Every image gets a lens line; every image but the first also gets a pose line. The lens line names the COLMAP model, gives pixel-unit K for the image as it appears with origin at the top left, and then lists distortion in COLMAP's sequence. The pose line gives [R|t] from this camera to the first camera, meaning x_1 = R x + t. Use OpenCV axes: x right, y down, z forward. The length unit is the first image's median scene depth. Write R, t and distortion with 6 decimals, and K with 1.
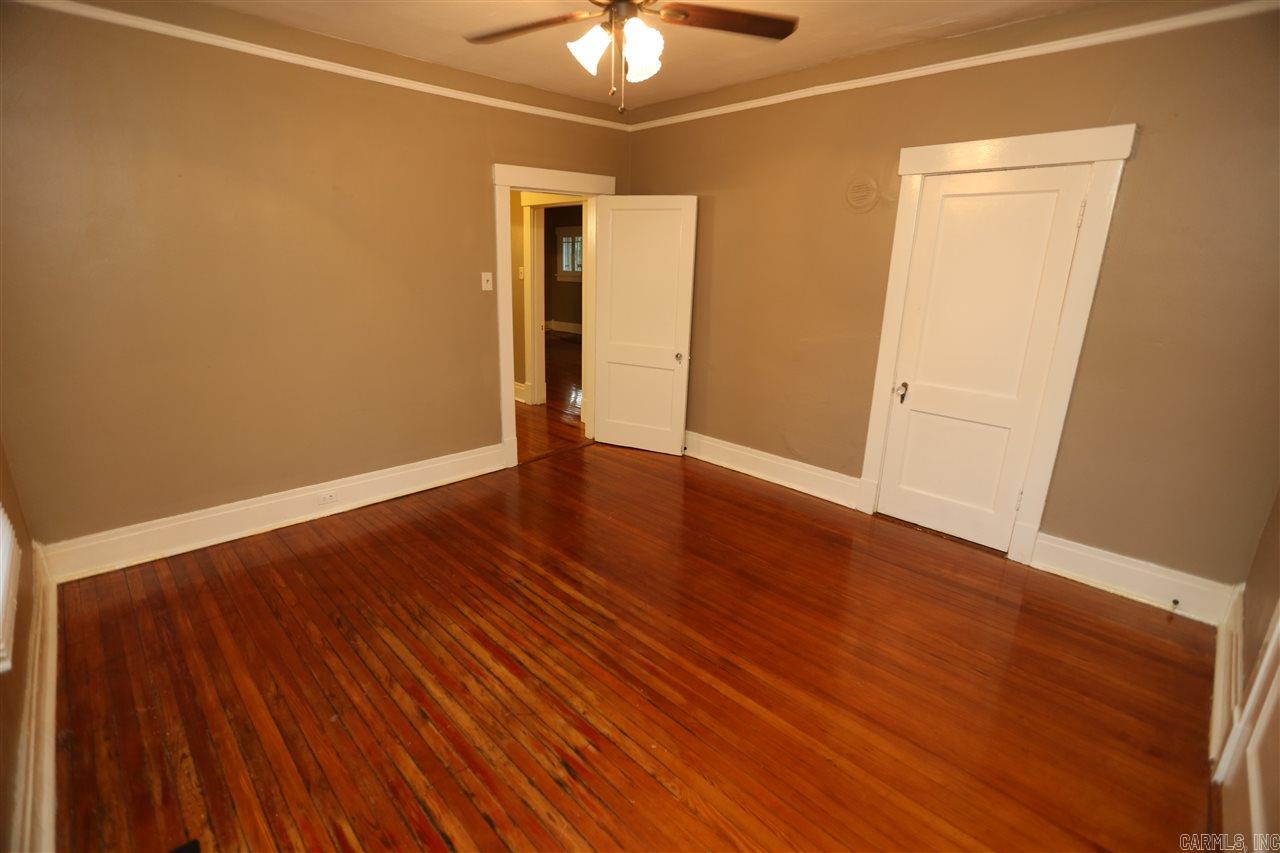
lens RADIAL K [[577.4, 0, 621.4], [0, 577.4, 433.5], [0, 0, 1]] dist [-0.046308, 0.009134]
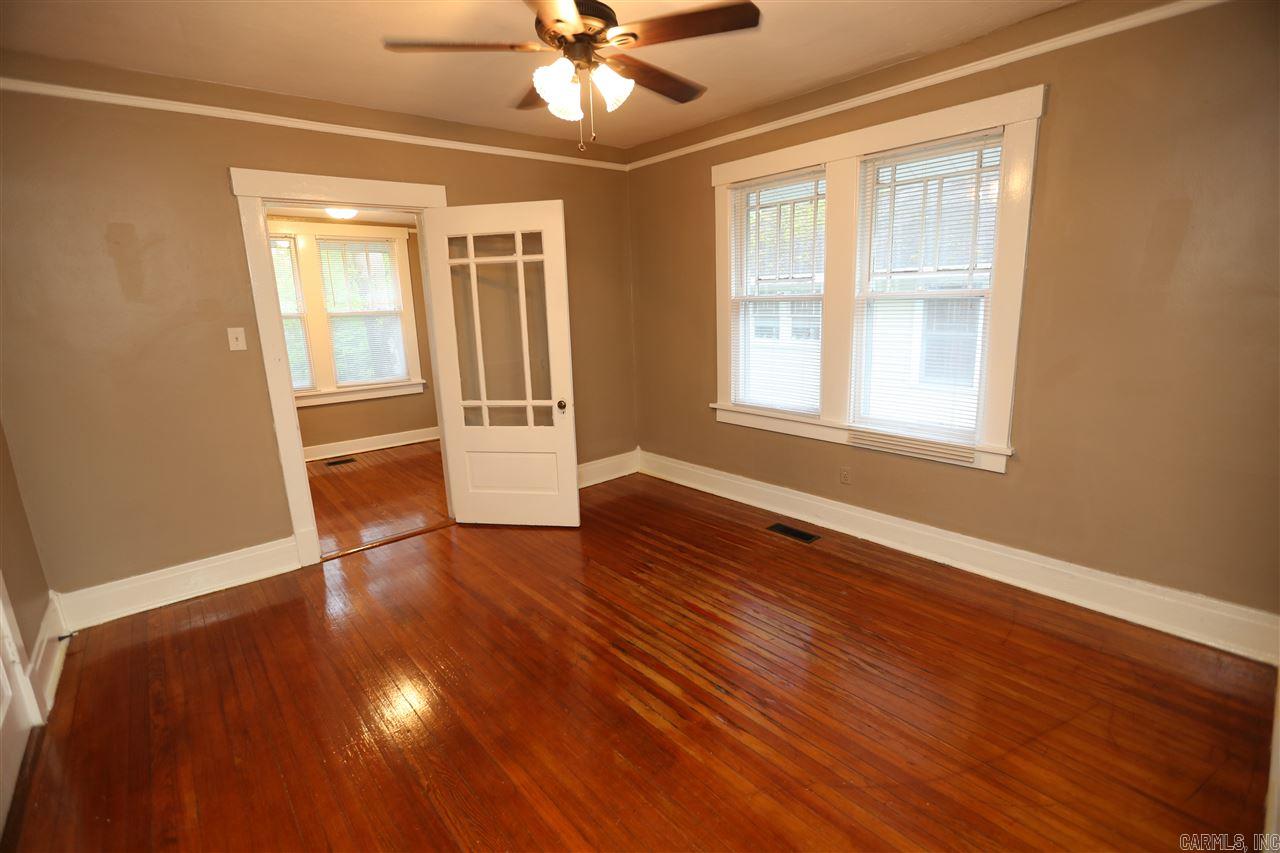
lens RADIAL K [[577.4, 0, 630.3], [0, 577.4, 429.9], [0, 0, 1]] dist [-0.046308, 0.009134]
pose [[-0.998323, 0.004839, 0.057683, -0.110661], [0.032536, 0.871098, 0.490030, -0.530391], [-0.047876, 0.491085, -0.869795, 1.790951]]
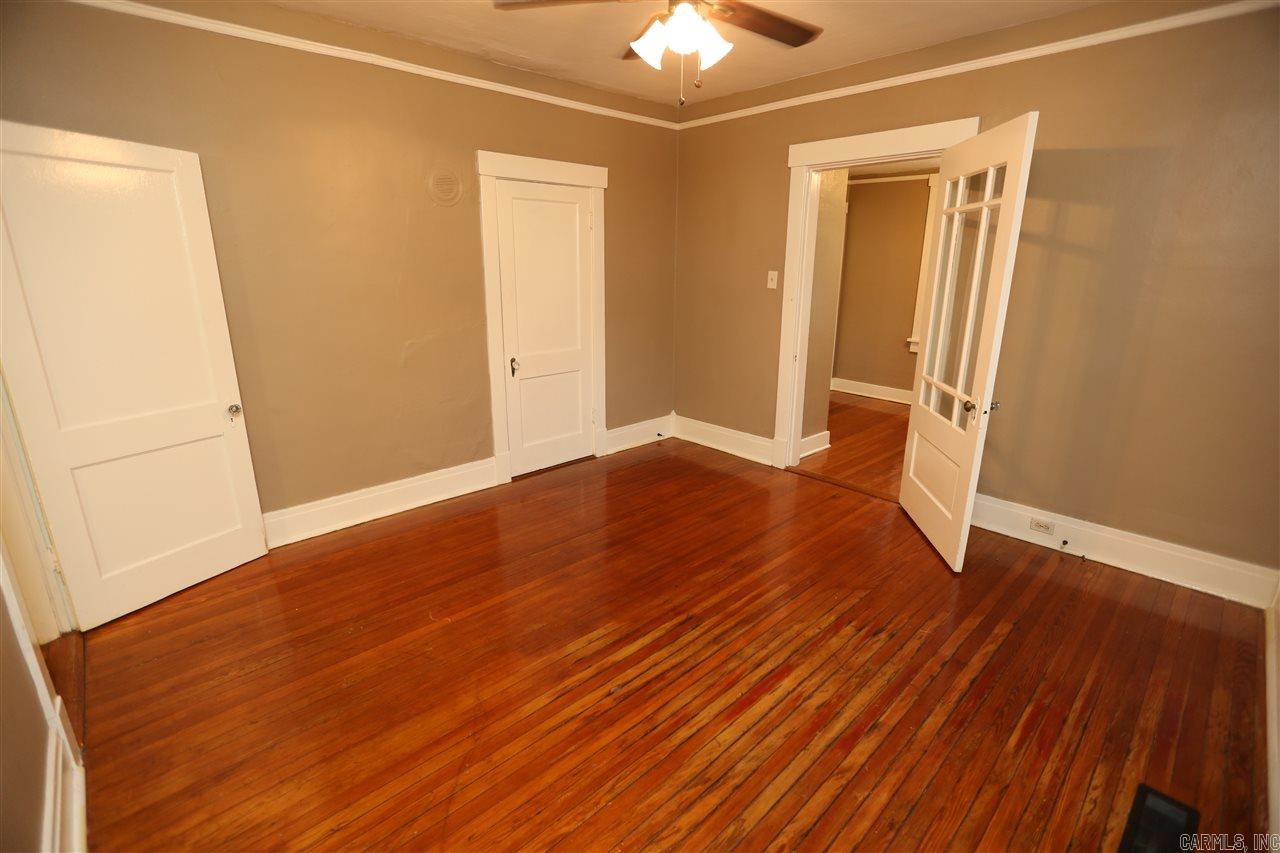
lens RADIAL K [[577.4, 0, 648.7], [0, 577.4, 433.7], [0, 0, 1]] dist [-0.046308, 0.009134]
pose [[-0.001582, -0.299722, 0.954025, -0.924840], [0.284213, 0.914548, 0.287792, -0.290110], [-0.958760, 0.271602, 0.083738, 0.949902]]
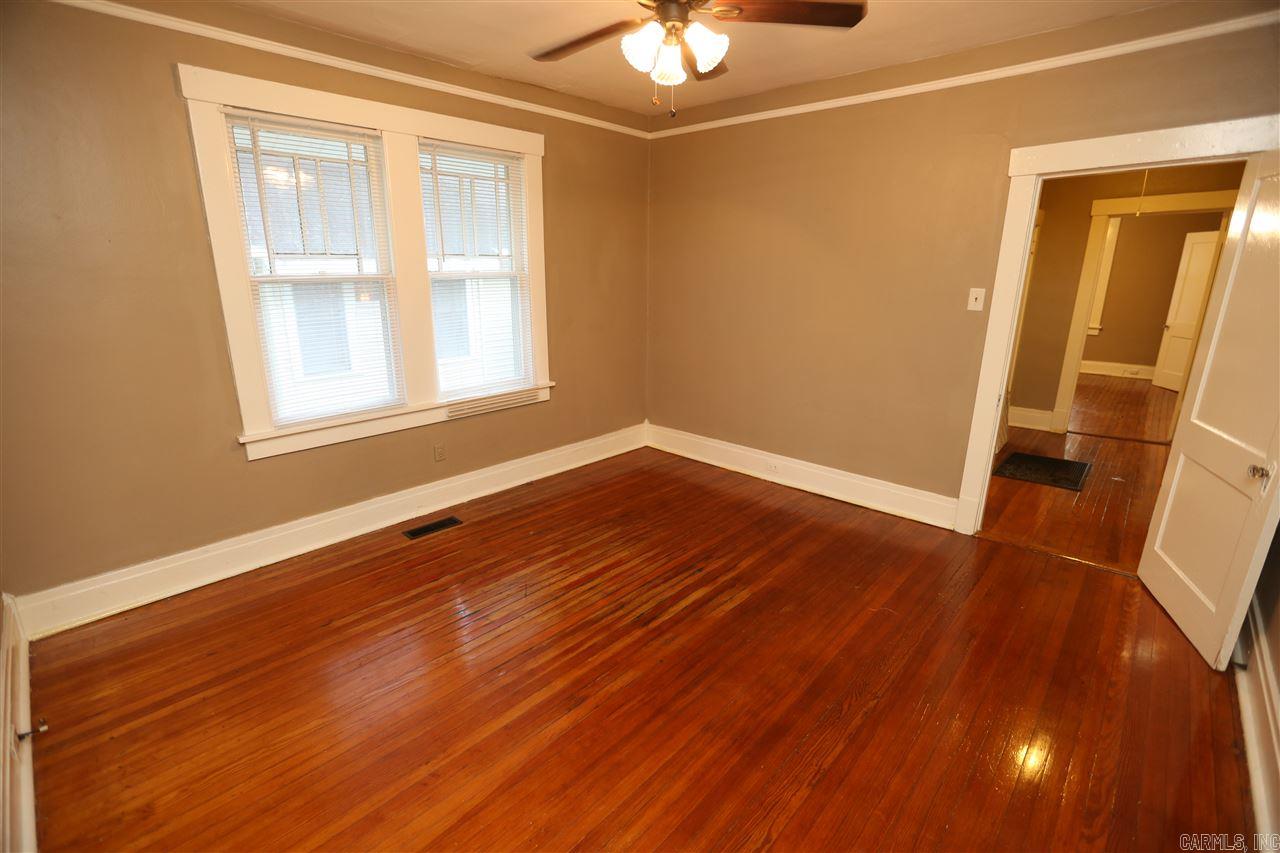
lens RADIAL K [[577.4, 0, 647.1], [0, 577.4, 427.8], [0, 0, 1]] dist [-0.046308, 0.009134]
pose [[0.067990, 0.247564, -0.966483, 0.920699], [-0.286035, 0.932895, 0.218839, -0.228716], [0.955804, 0.261569, 0.134240, 0.822584]]
